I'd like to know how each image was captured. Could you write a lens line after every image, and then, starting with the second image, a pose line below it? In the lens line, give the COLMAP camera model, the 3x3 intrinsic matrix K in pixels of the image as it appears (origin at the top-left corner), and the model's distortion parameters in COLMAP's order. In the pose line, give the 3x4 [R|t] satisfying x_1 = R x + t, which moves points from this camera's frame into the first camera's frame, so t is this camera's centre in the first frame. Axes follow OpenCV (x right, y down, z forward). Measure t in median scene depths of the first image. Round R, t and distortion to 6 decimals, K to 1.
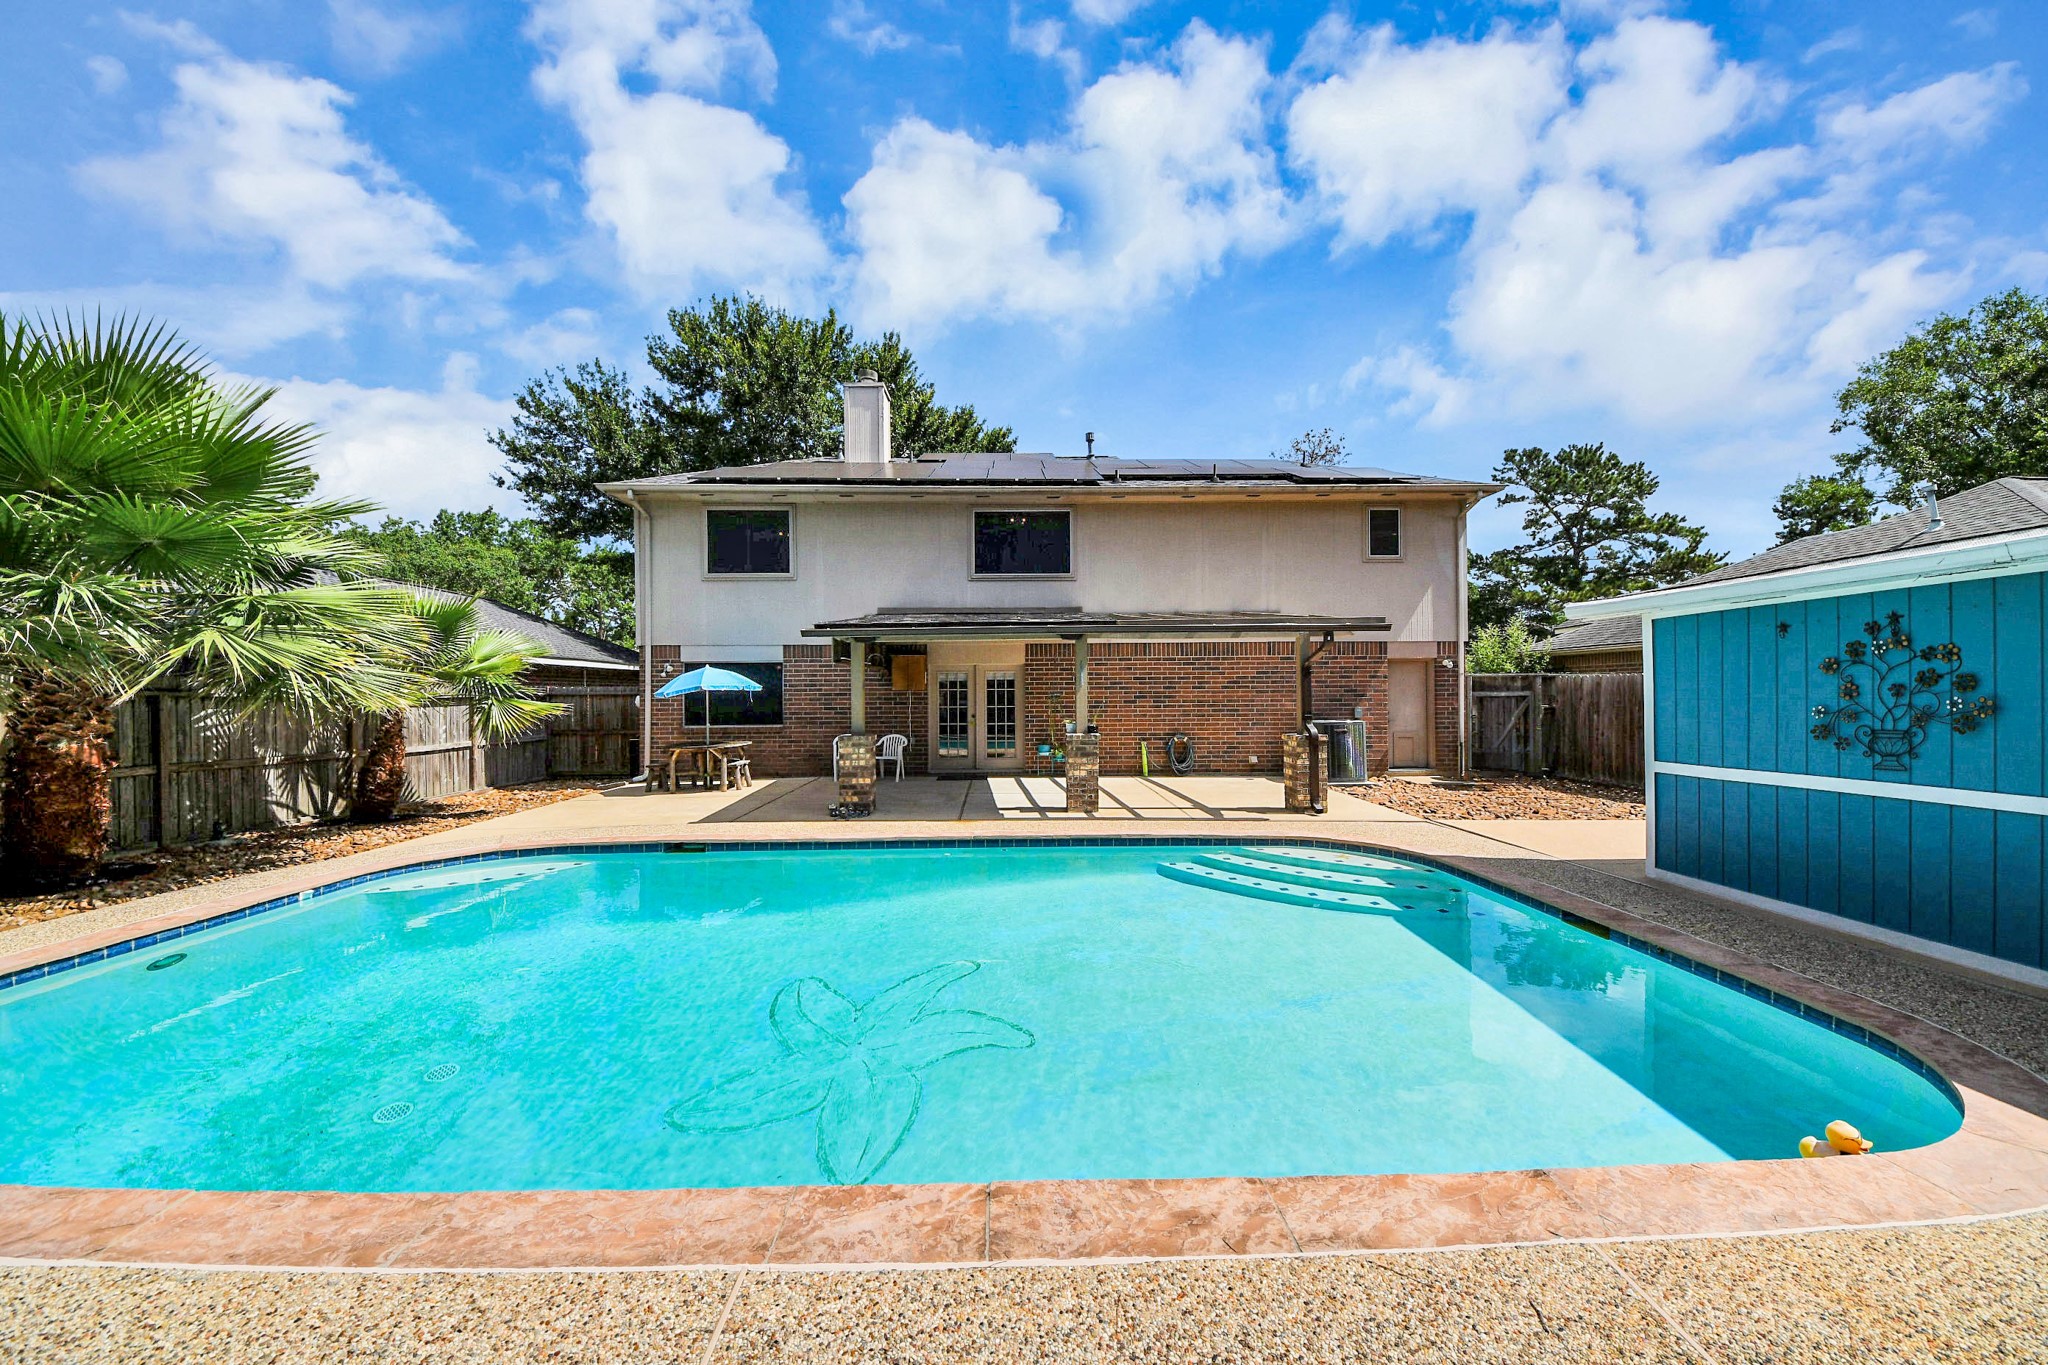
lens RADIAL K [[721.6, 0, 1024.0], [0, 721.6, 682.5], [0, 0, 1]] dist [0.028567, -0.018592]
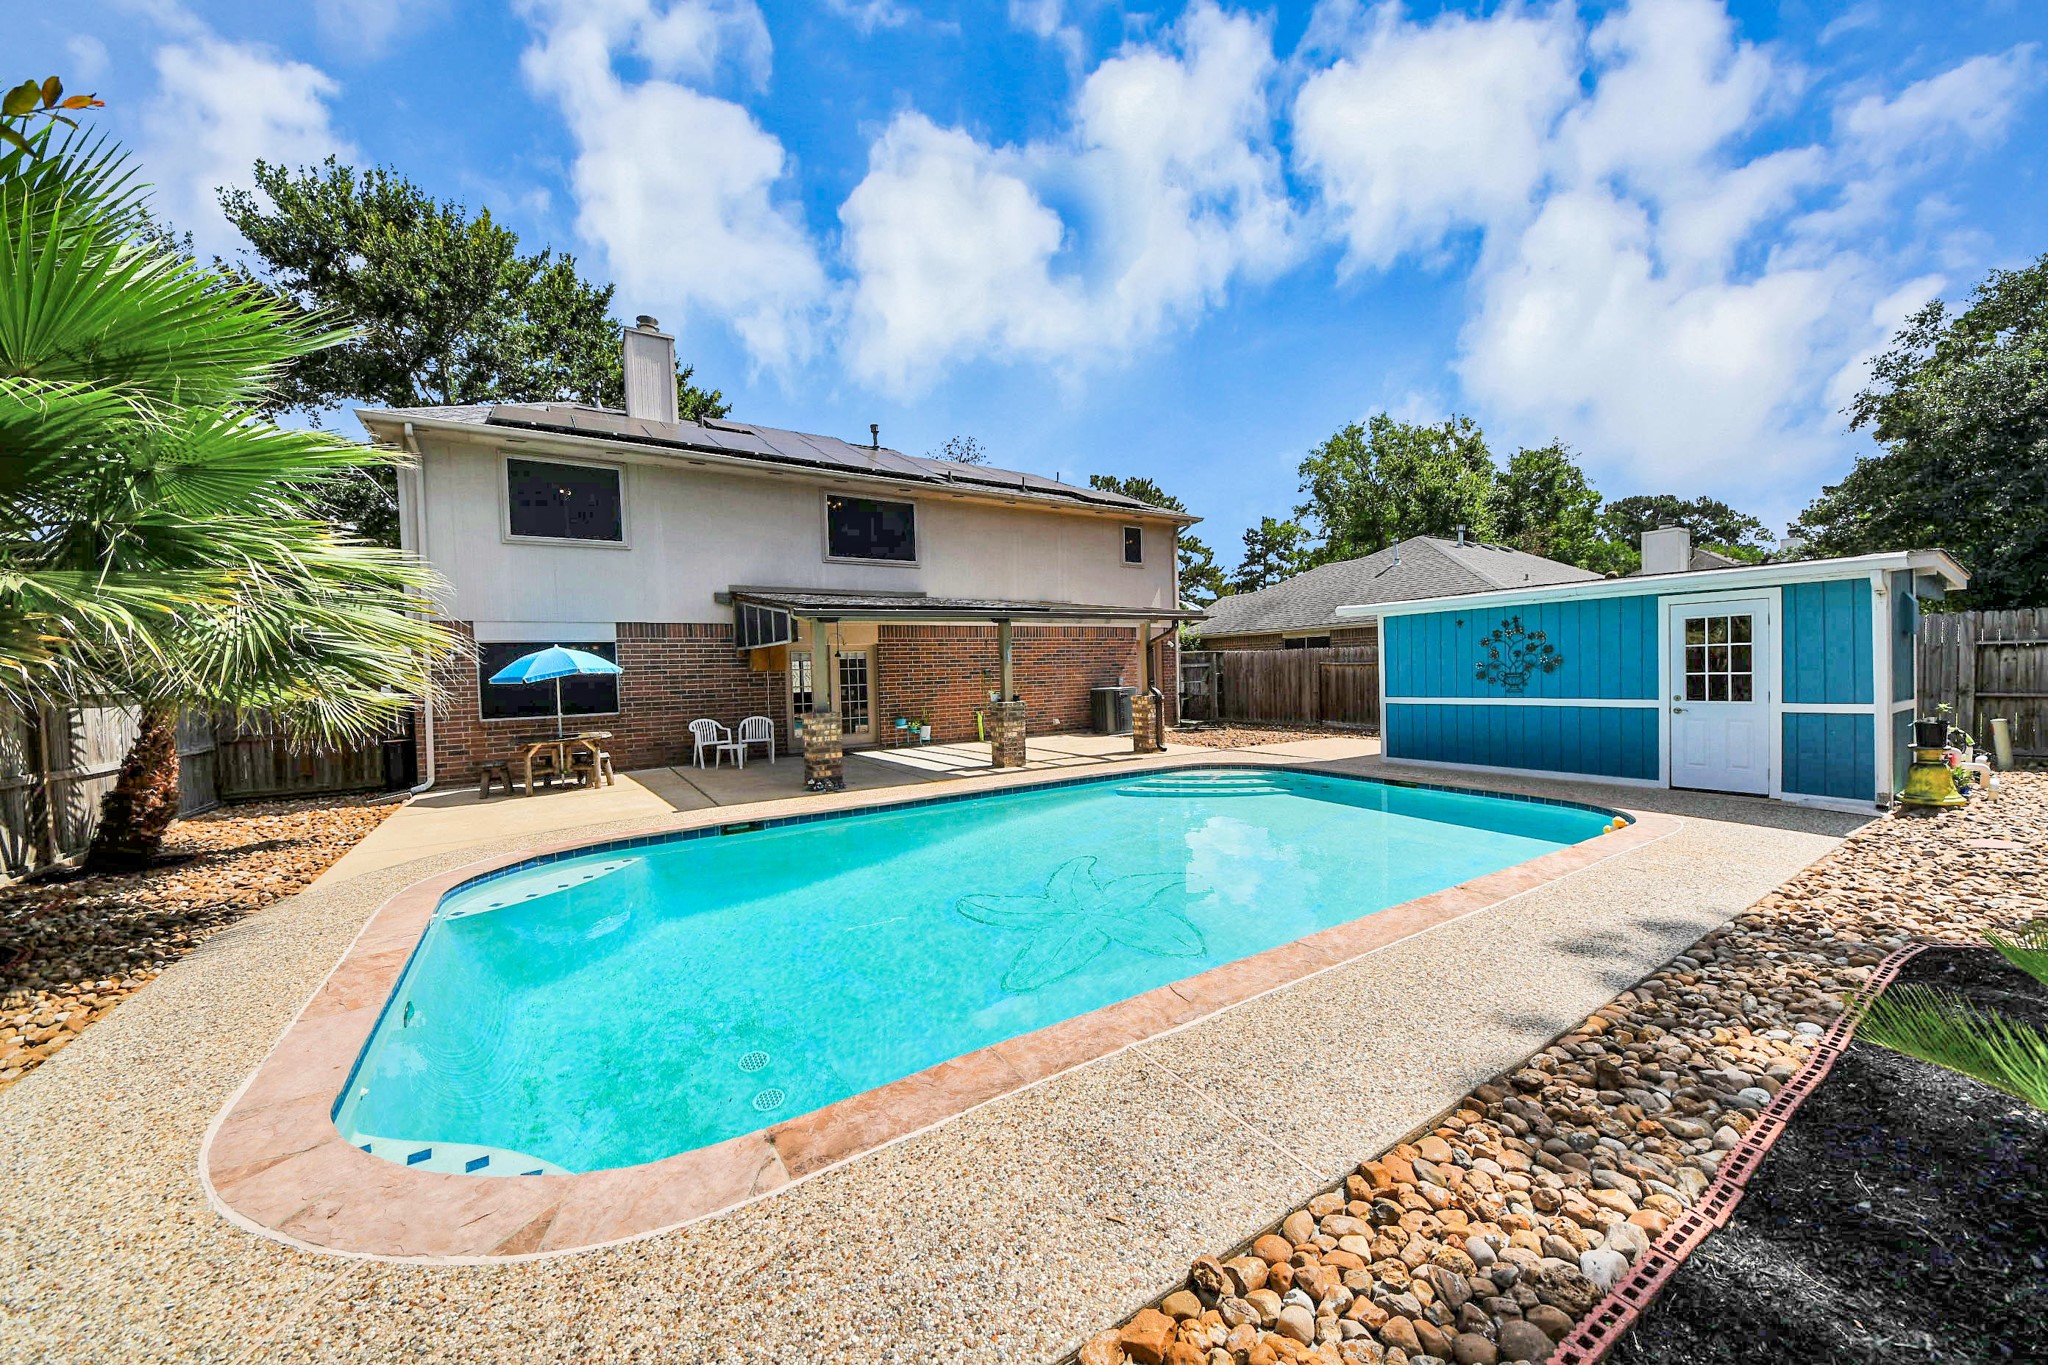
lens RADIAL K [[721.6, 0, 1024.0], [0, 721.6, 682.5], [0, 0, 1]] dist [0.028567, -0.018592]
pose [[0.853630, -0.027876, 0.520134, -0.379169], [0.015530, 0.999485, 0.028079, 0.004295], [-0.520649, -0.015892, 0.853623, -0.022848]]
